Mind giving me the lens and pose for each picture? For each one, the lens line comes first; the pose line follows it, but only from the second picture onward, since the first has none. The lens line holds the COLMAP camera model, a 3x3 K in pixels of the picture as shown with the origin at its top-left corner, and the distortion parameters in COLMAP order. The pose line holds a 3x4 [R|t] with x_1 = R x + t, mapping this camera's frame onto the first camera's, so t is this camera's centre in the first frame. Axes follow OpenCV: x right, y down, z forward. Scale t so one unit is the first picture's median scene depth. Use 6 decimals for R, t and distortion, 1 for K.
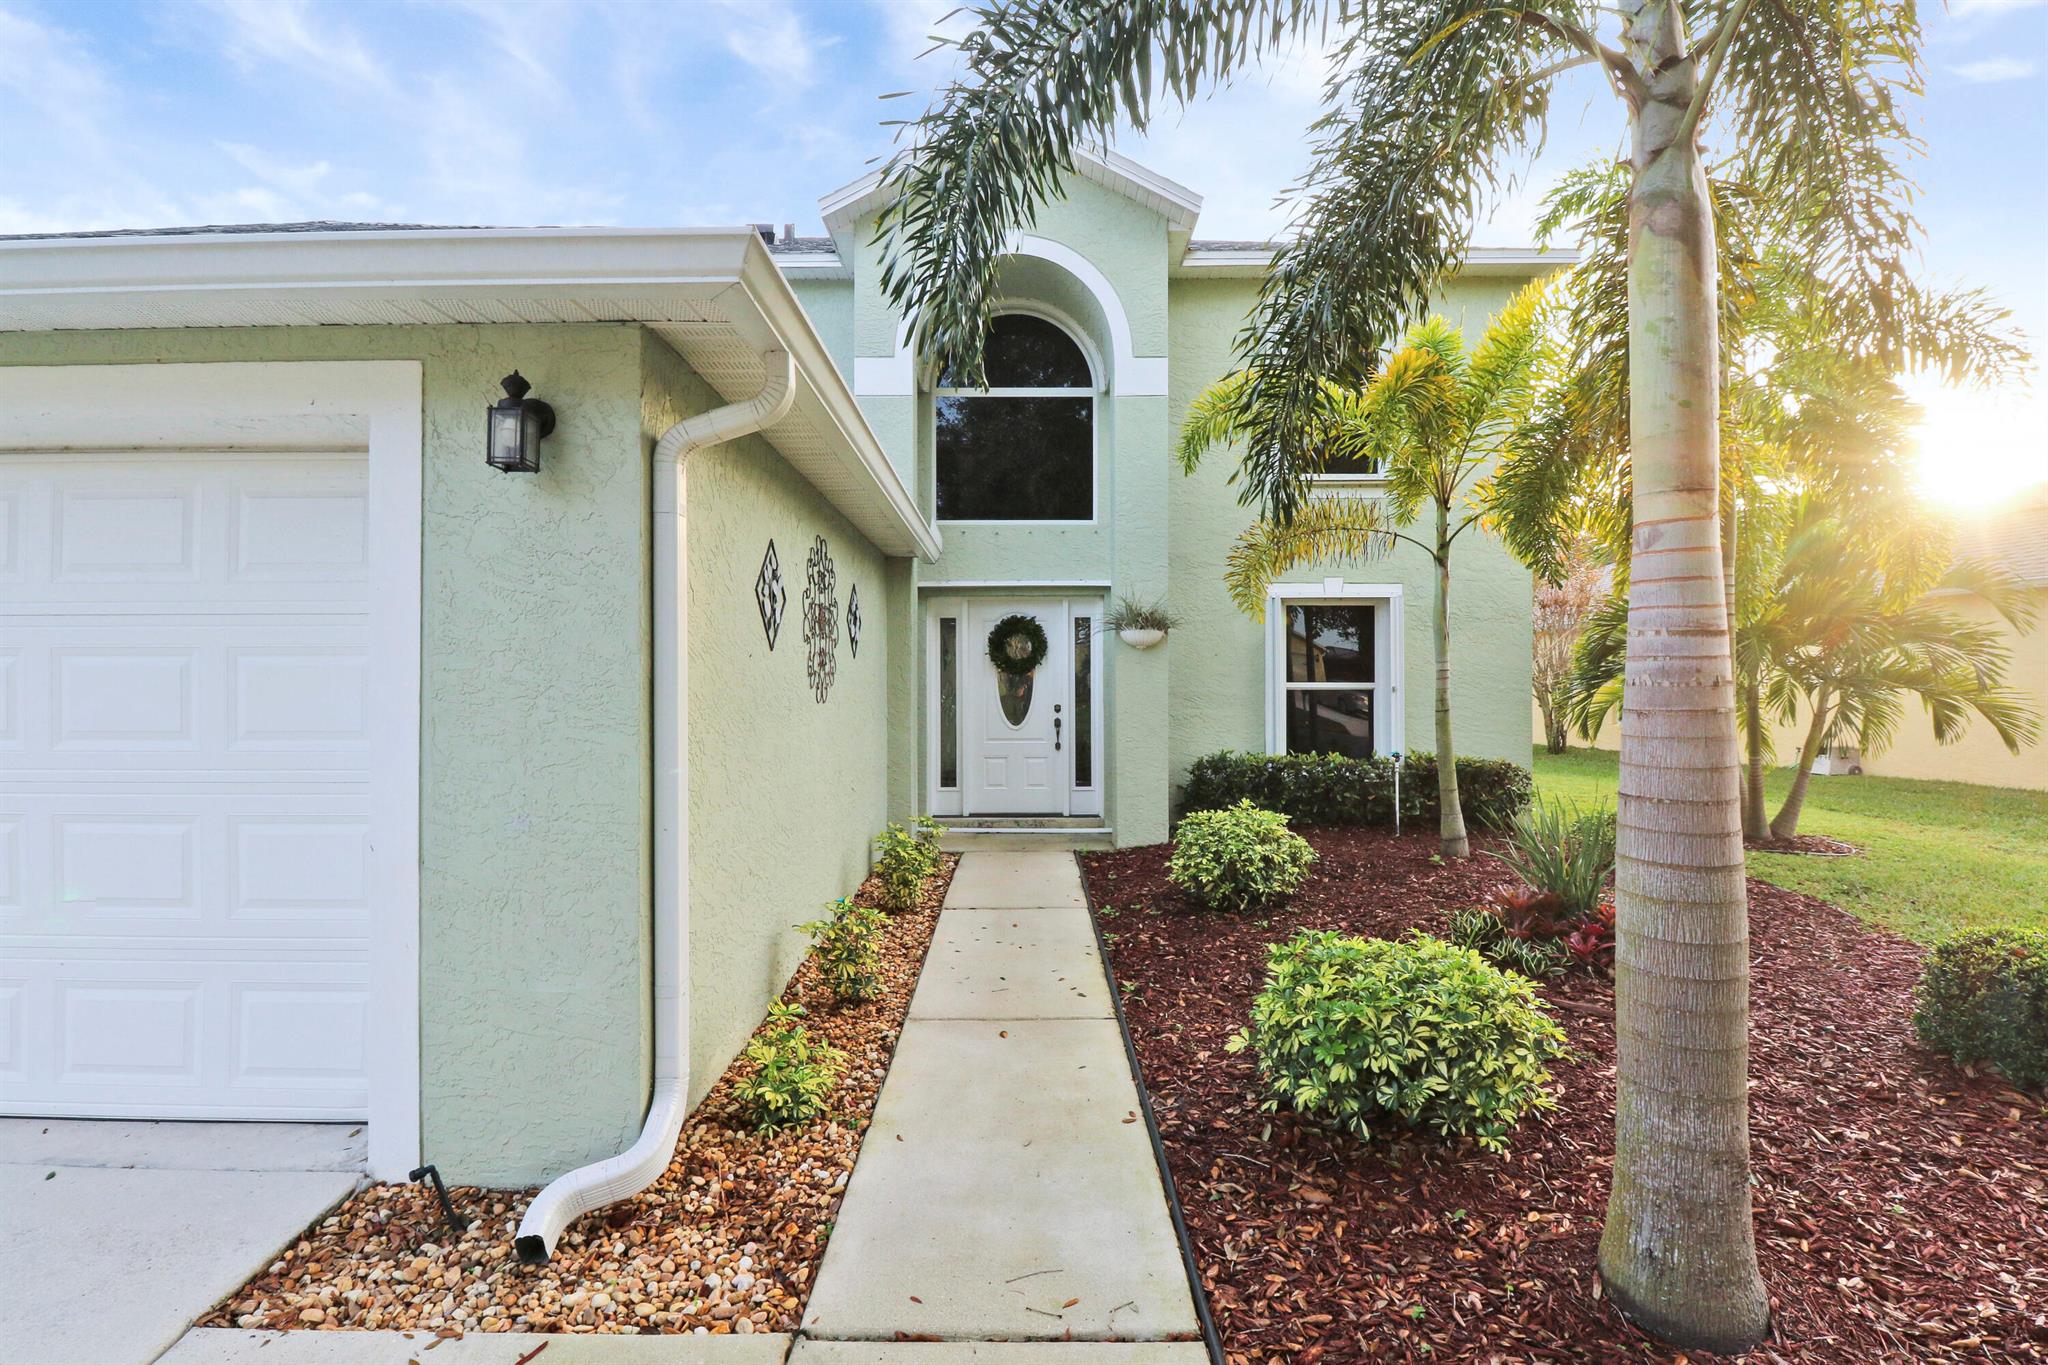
lens RADIAL K [[985.5, 0, 1011.1], [0, 985.5, 674.3], [0, 0, 1]] dist [-0.002254, -0.000464]
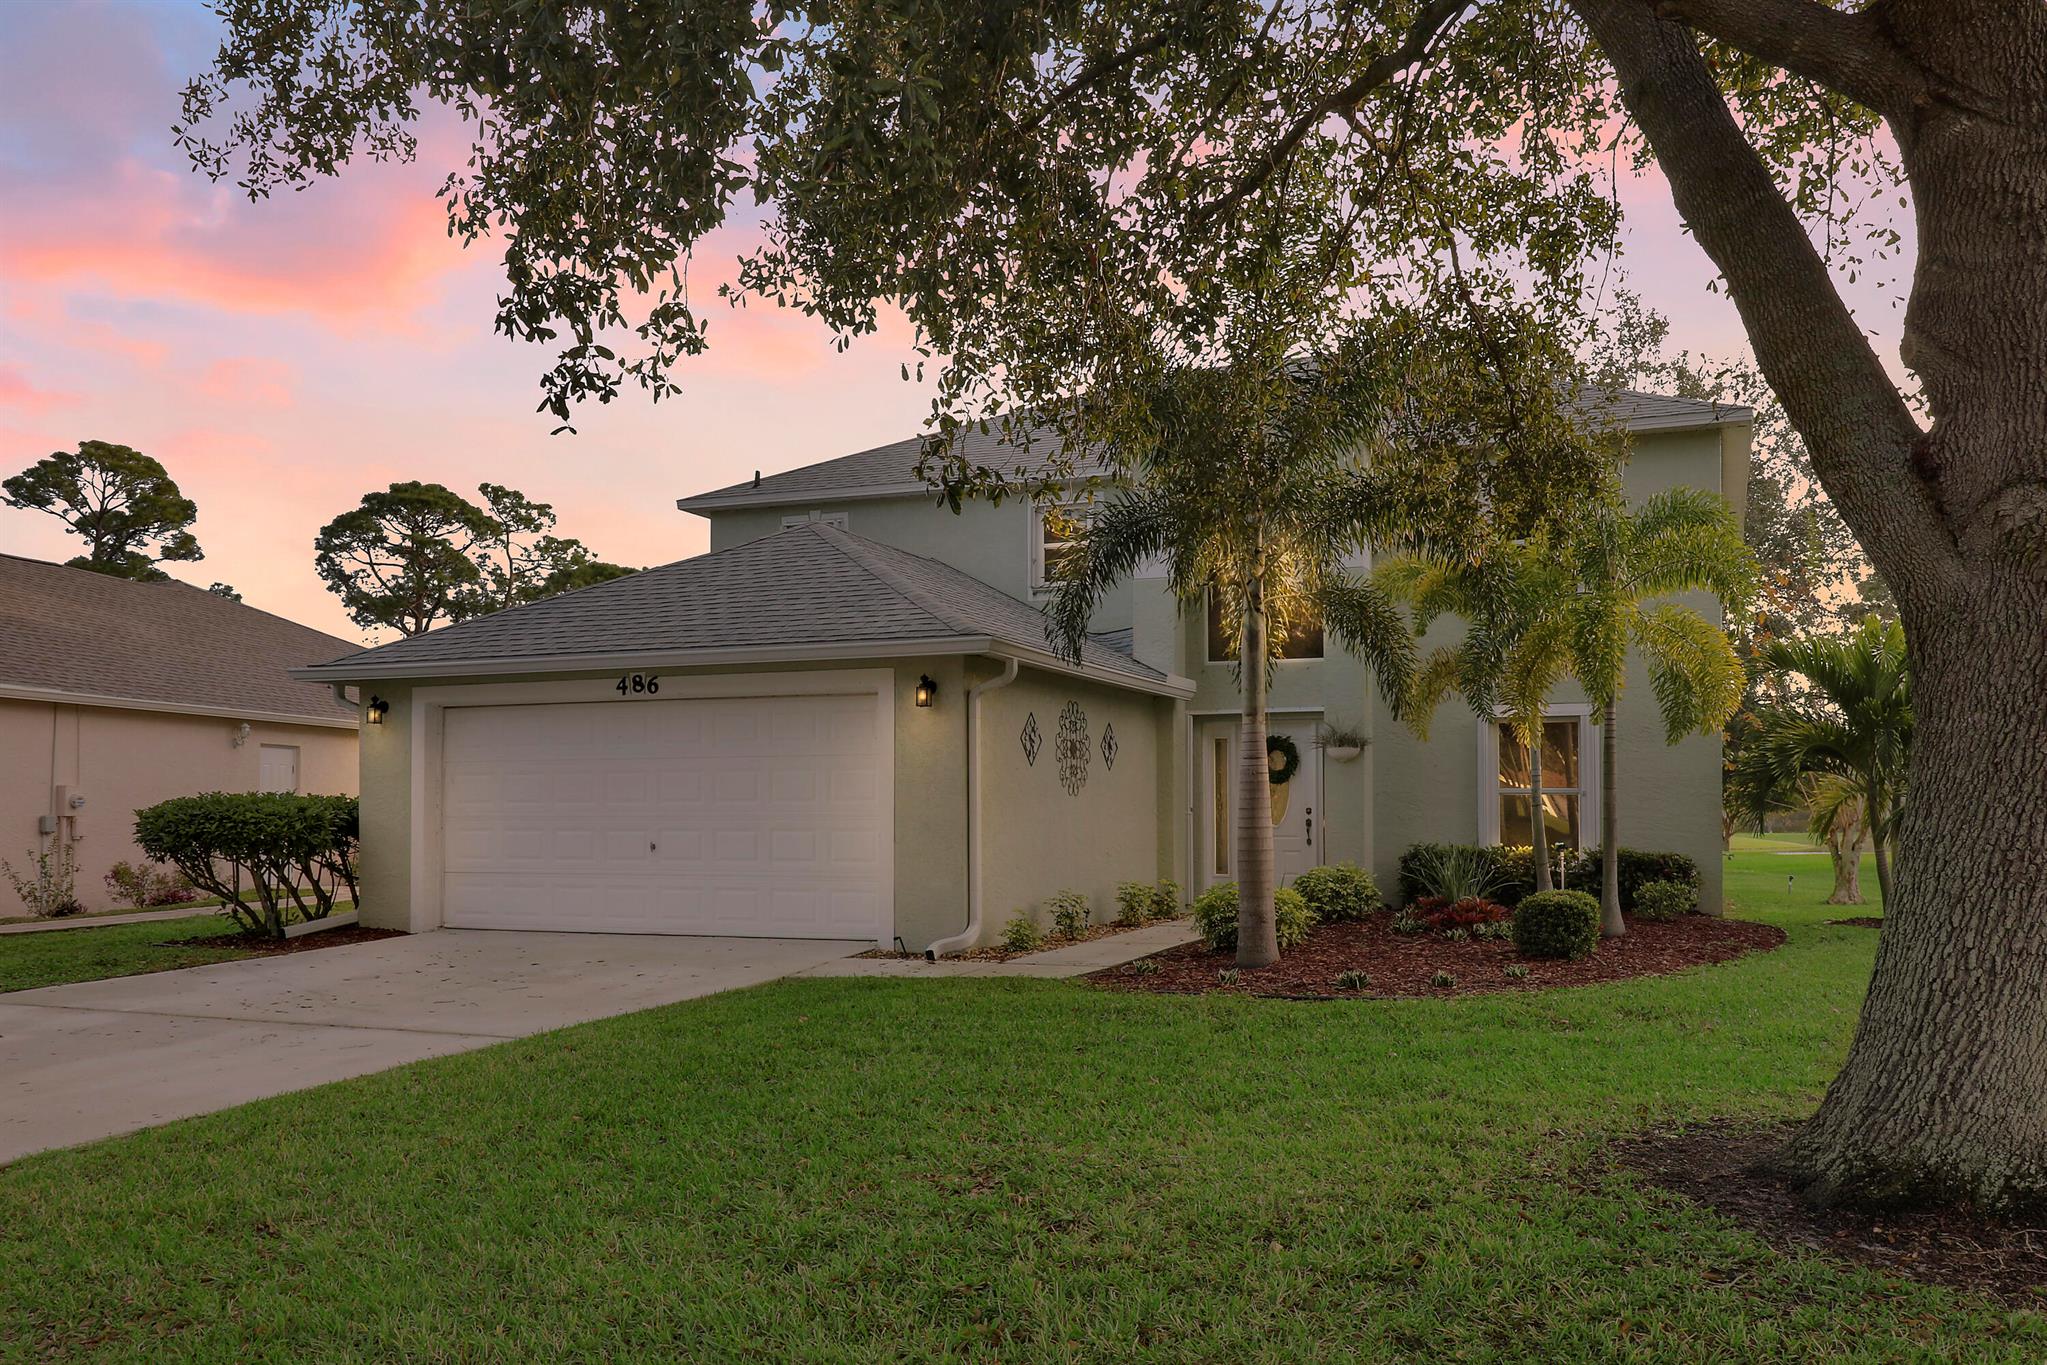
lens RADIAL K [[1757.8, 0, 1031.9], [0, 1757.8, 737.2], [0, 0, 1]] dist [-0.000404, 0.000585]
pose [[0.930960, -0.017956, -0.364680, 0.600914], [0.003593, 0.999192, -0.040024, 0.033762], [0.365104, 0.035950, 0.930272, -1.323321]]
